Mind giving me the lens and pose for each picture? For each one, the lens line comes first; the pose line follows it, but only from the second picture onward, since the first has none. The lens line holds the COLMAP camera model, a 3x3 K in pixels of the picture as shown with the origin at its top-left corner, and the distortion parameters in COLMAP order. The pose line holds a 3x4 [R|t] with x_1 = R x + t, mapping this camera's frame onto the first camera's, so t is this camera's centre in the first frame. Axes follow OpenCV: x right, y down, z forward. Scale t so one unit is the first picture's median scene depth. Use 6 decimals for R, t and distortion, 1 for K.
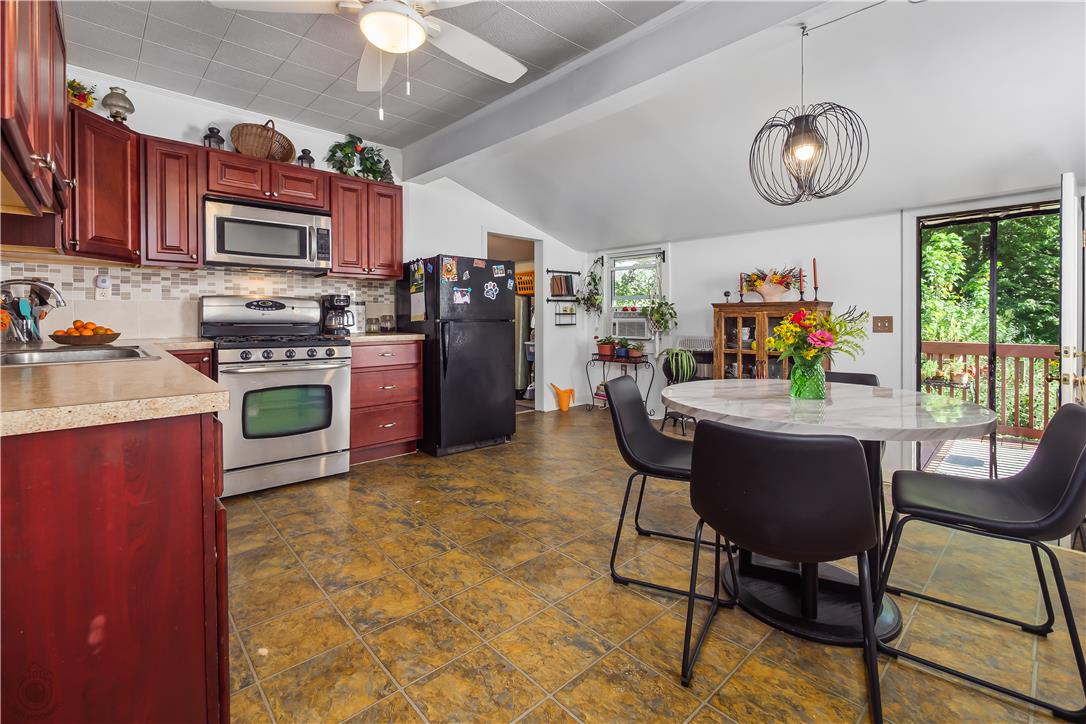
lens RADIAL K [[478.9, 0, 537.8], [0, 478.9, 329.6], [0, 0, 1]] dist [0.000685, -0.000067]
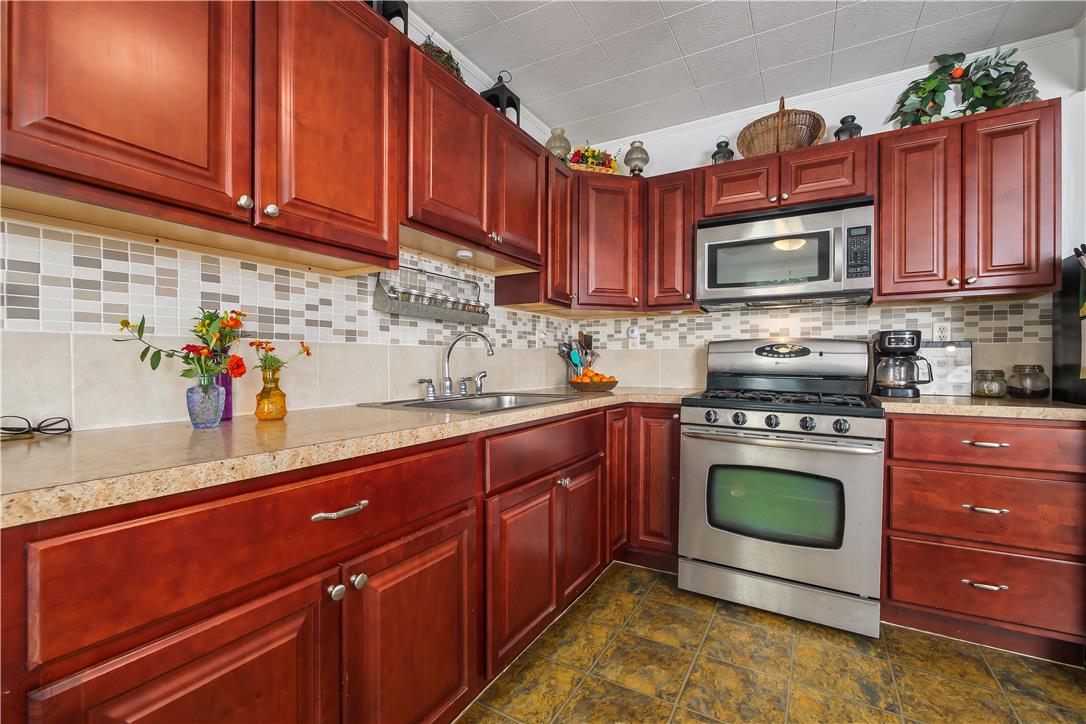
lens RADIAL K [[466.4, 0, 541.4], [0, 466.4, 364.1], [0, 0, 1]] dist [-0.002087, -0.000556]
pose [[0.285775, 0.003209, -0.958291, 0.018909], [-0.032725, 0.999444, -0.006413, -0.013174], [0.957738, 0.033193, 0.285721, 0.435845]]
